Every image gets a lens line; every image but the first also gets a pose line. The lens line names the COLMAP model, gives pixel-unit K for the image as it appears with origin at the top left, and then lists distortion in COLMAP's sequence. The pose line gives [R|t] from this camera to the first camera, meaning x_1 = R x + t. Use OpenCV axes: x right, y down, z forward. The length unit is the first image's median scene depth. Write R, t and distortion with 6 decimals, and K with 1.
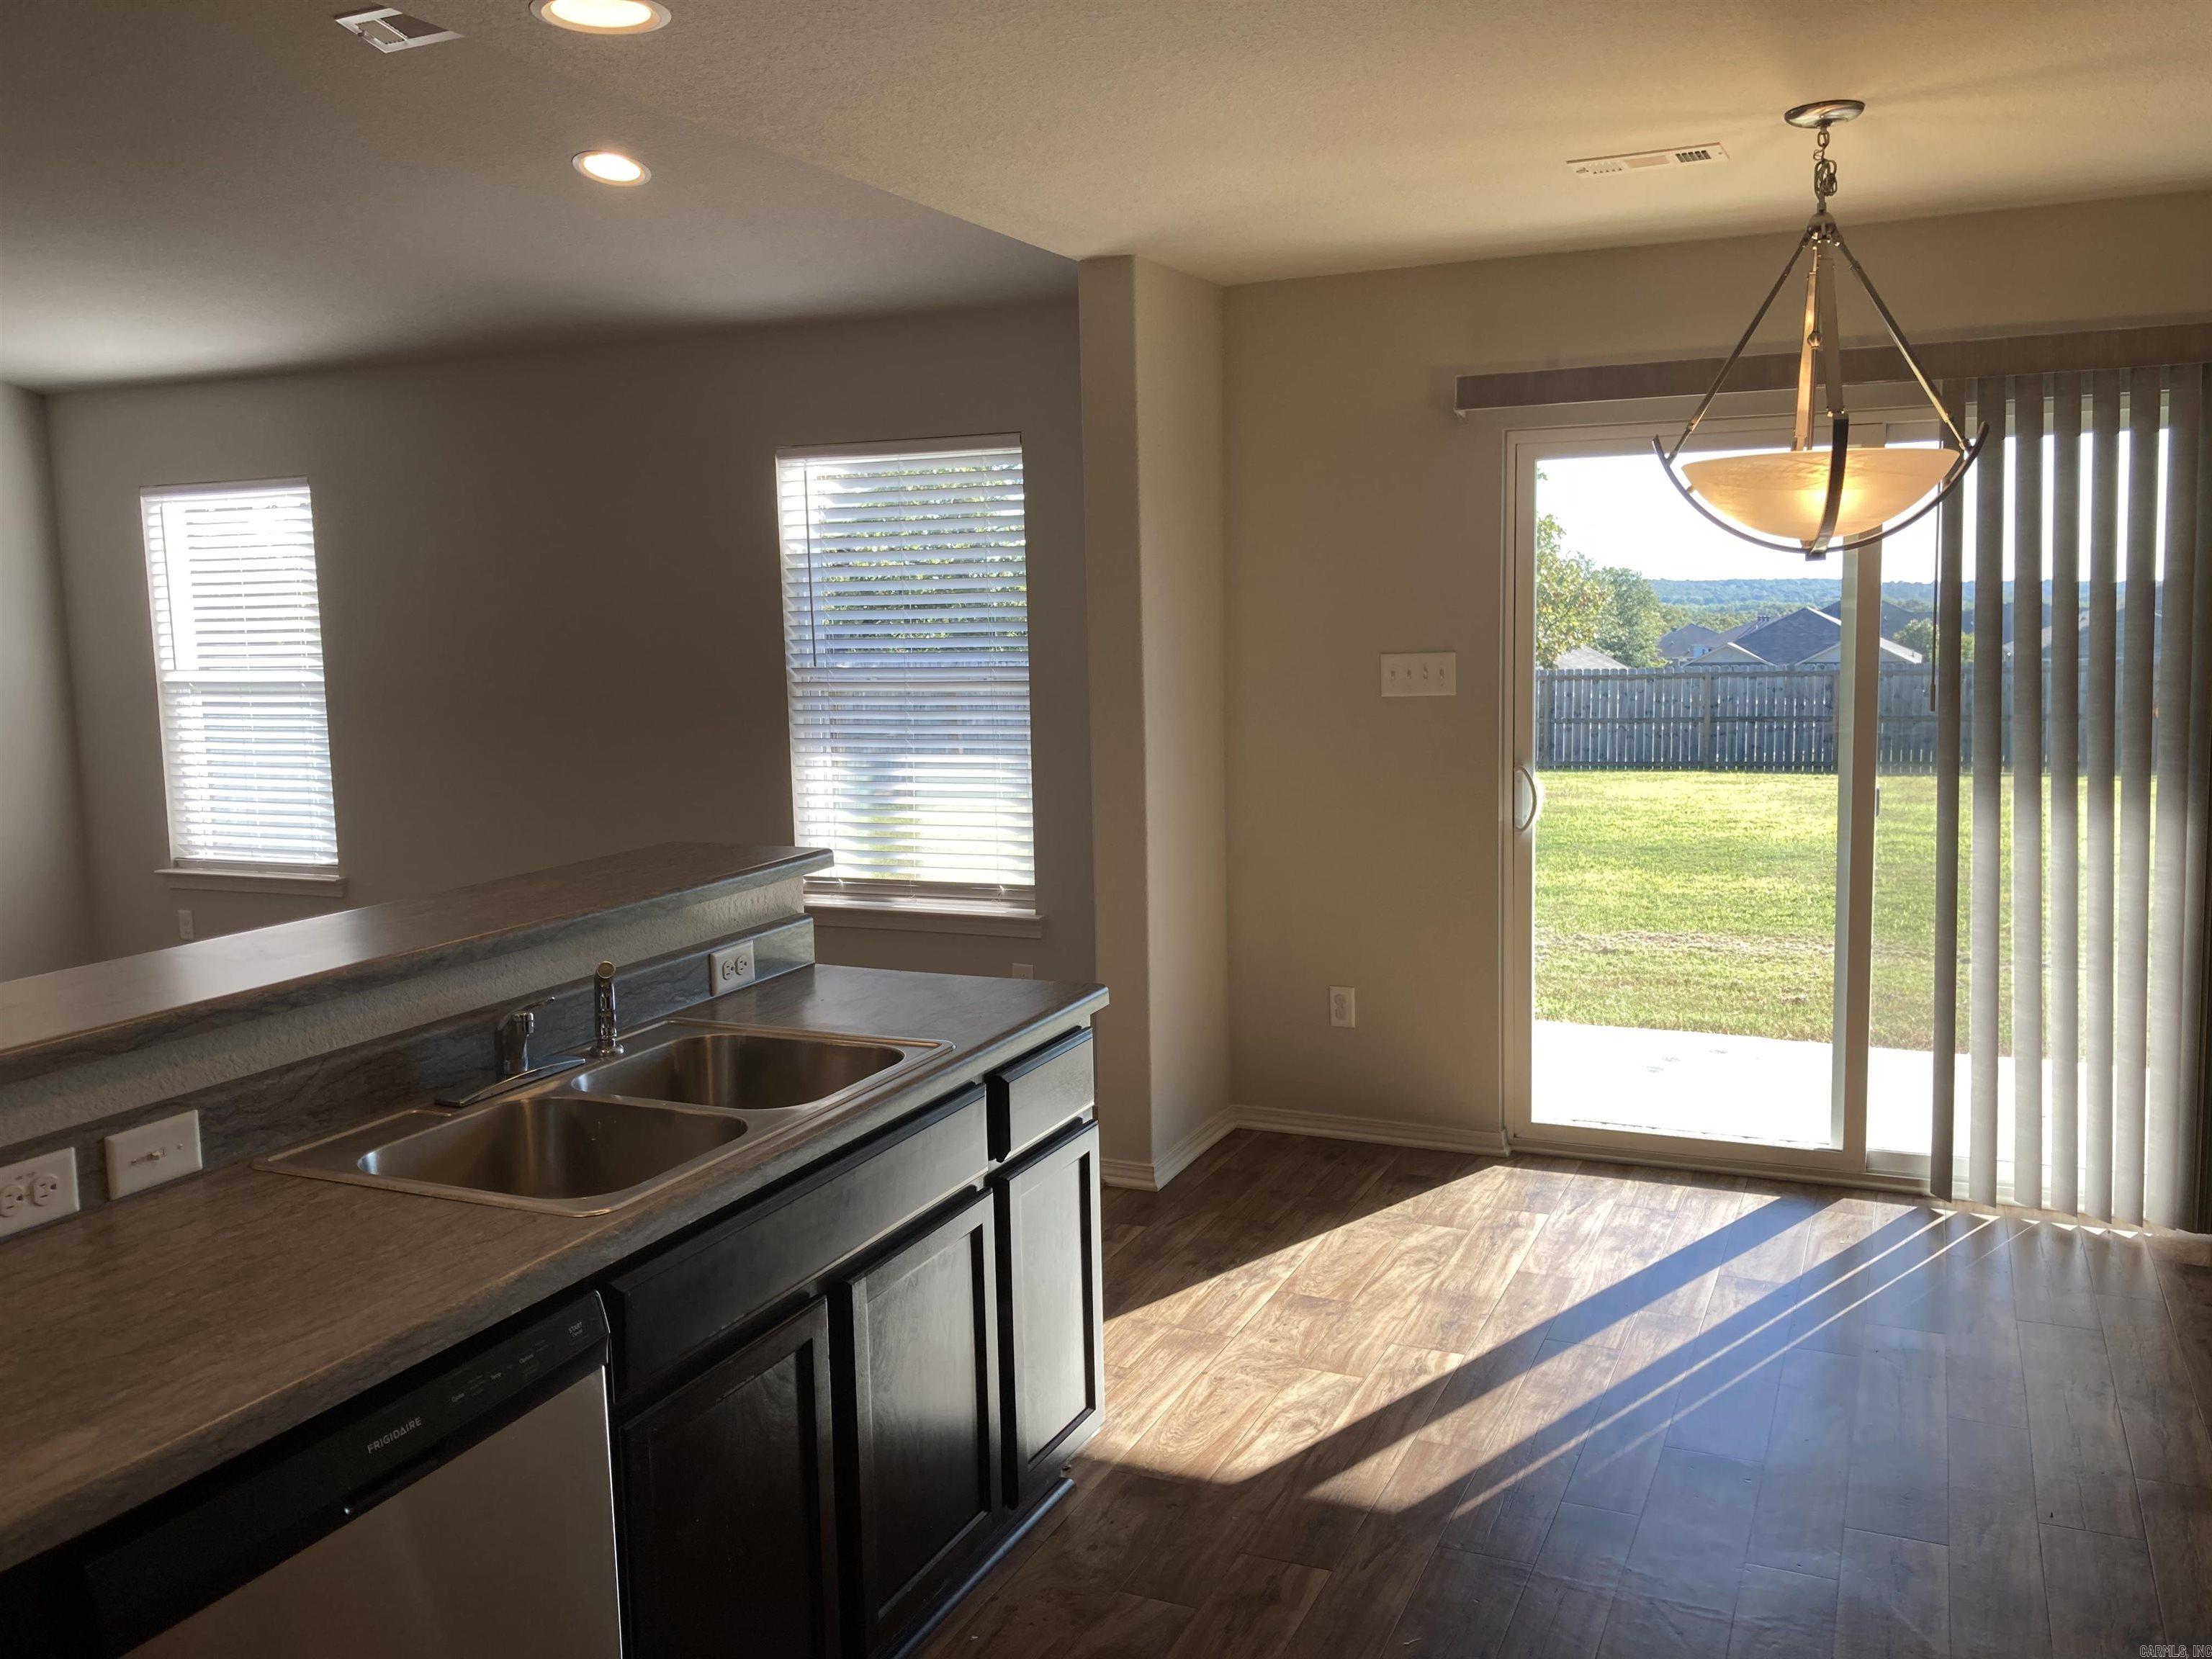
lens RADIAL K [[1829.3, 0, 1127.7], [0, 1829.3, 822.7], [0, 0, 1]] dist [0.026891, -0.007148]
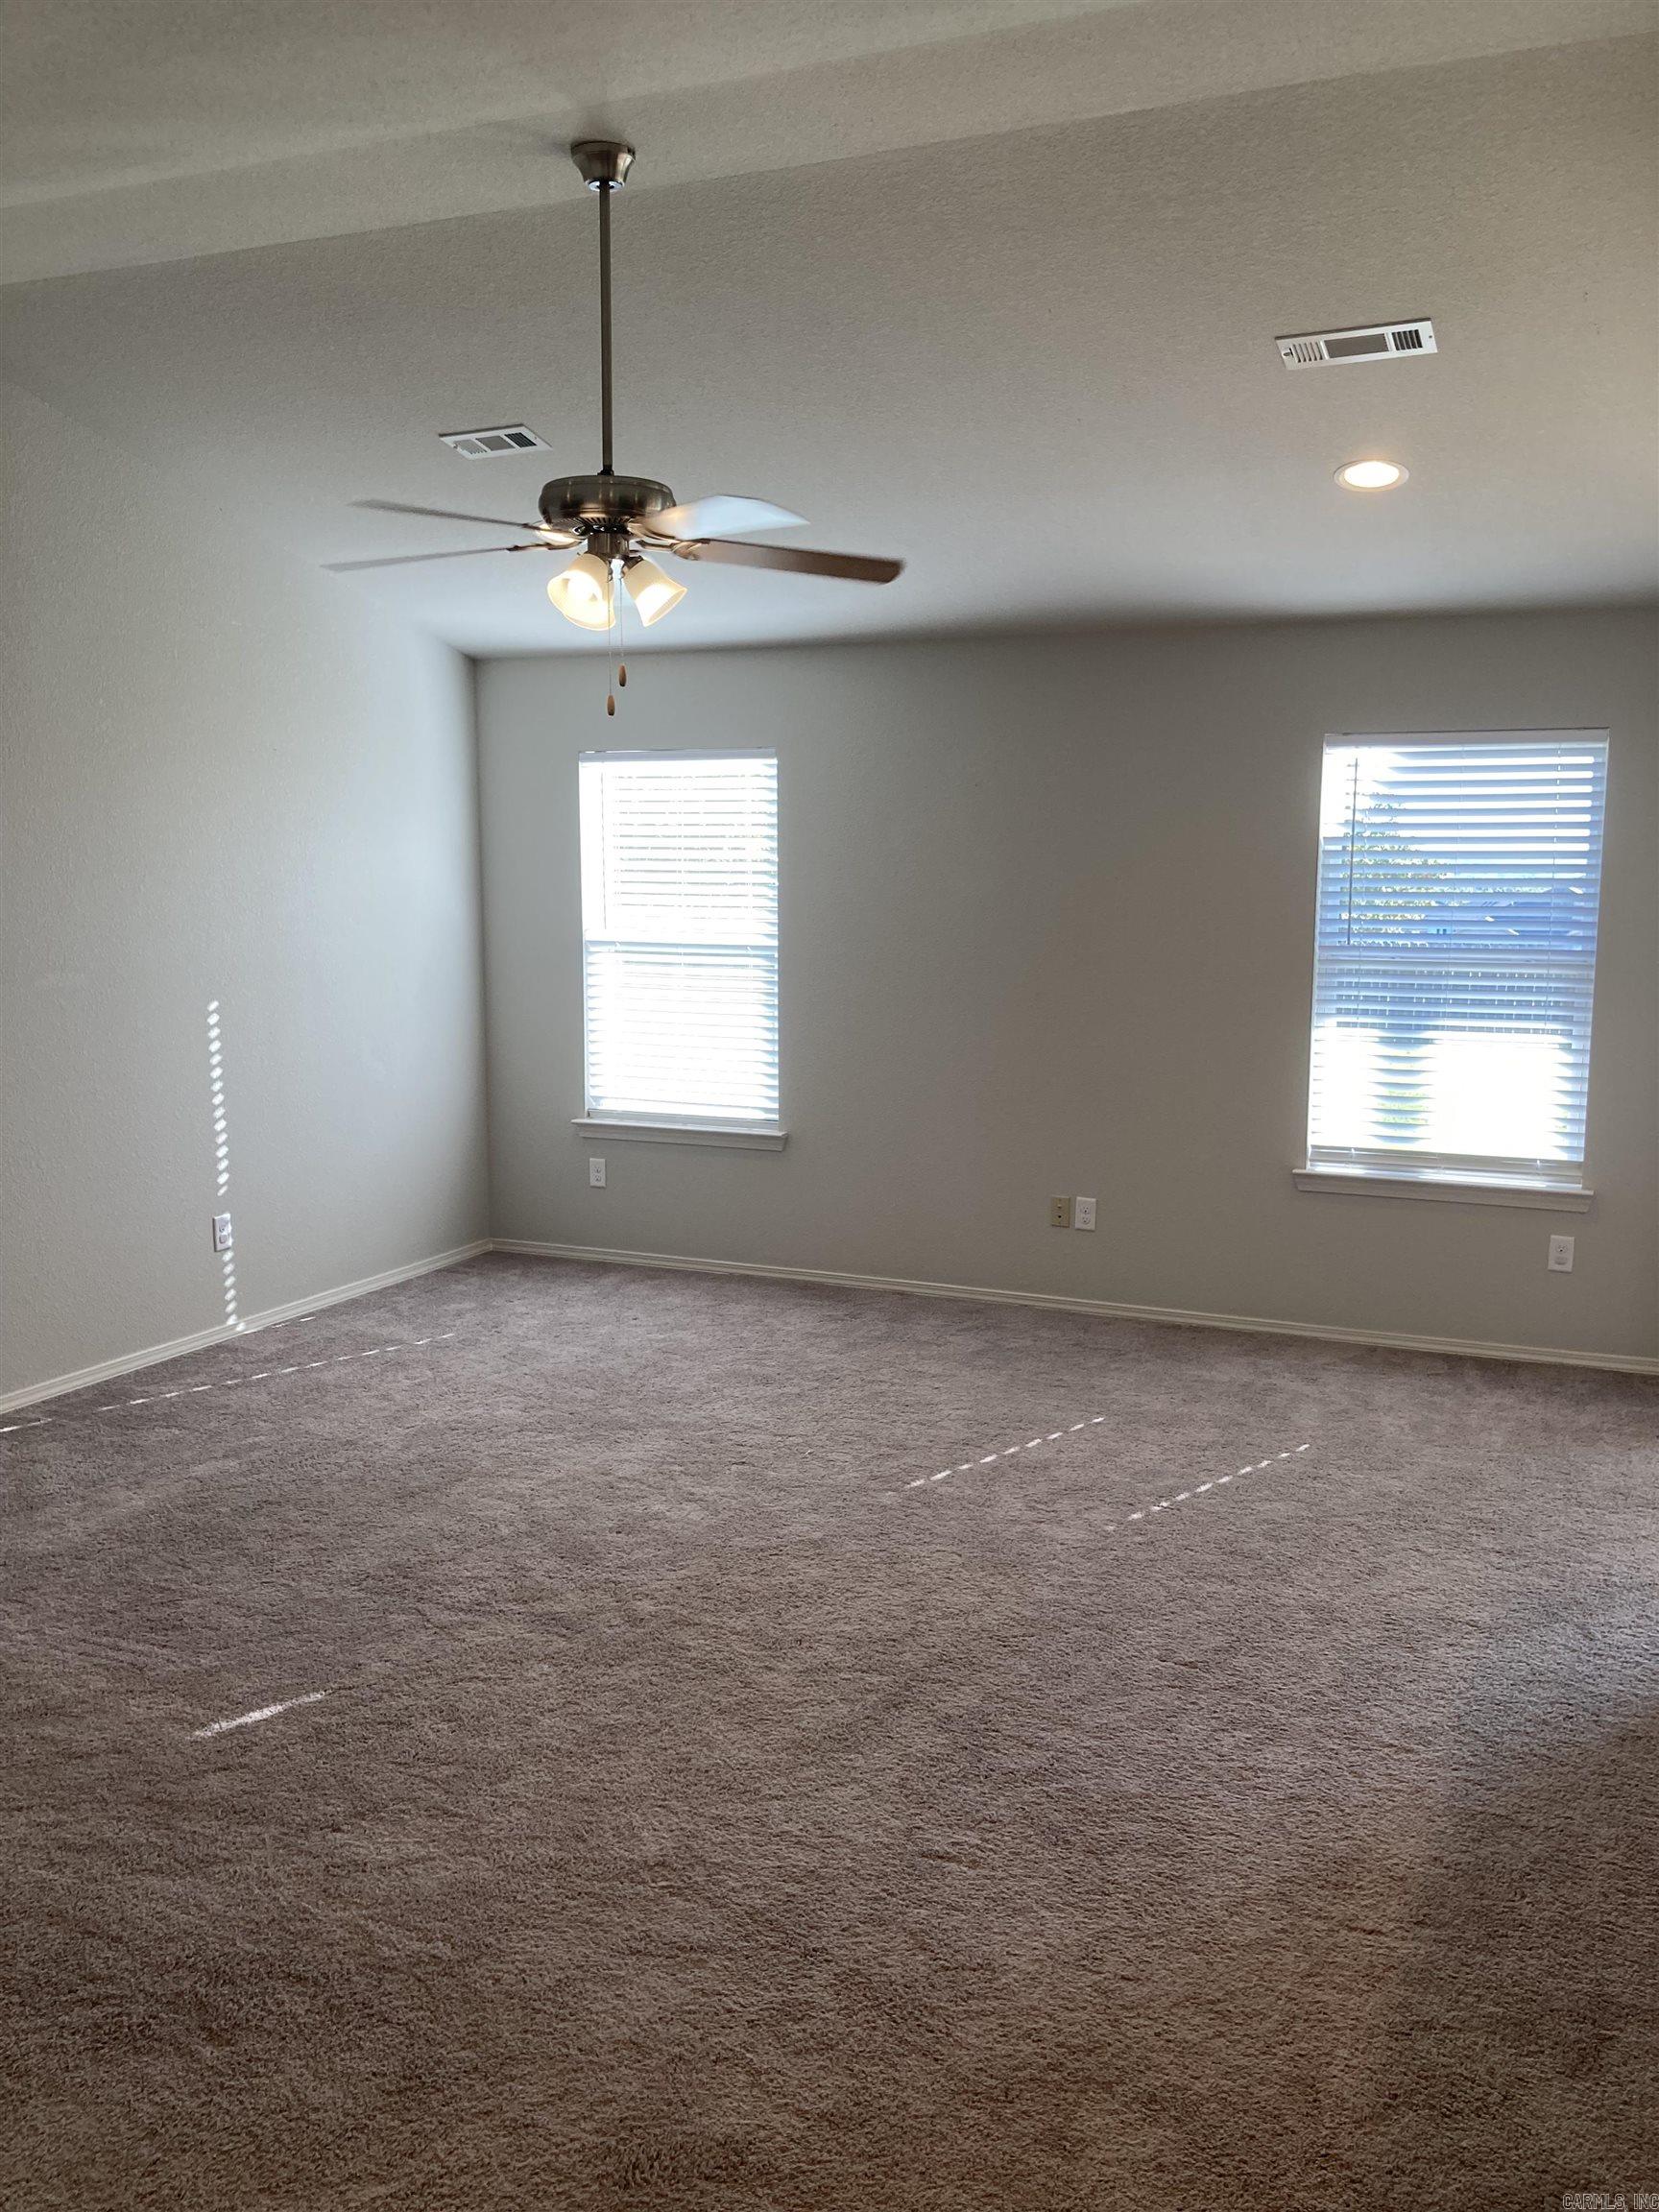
lens RADIAL K [[1822.3, 0, 826.2], [0, 1822.3, 1118.2], [0, 0, 1]] dist [0.047683, -0.006425]
pose [[0.999612, 0.023160, 0.015459, -0.606172], [-0.023557, 0.999383, 0.026034, -0.009052], [-0.014846, -0.026388, 0.999542, -0.054622]]
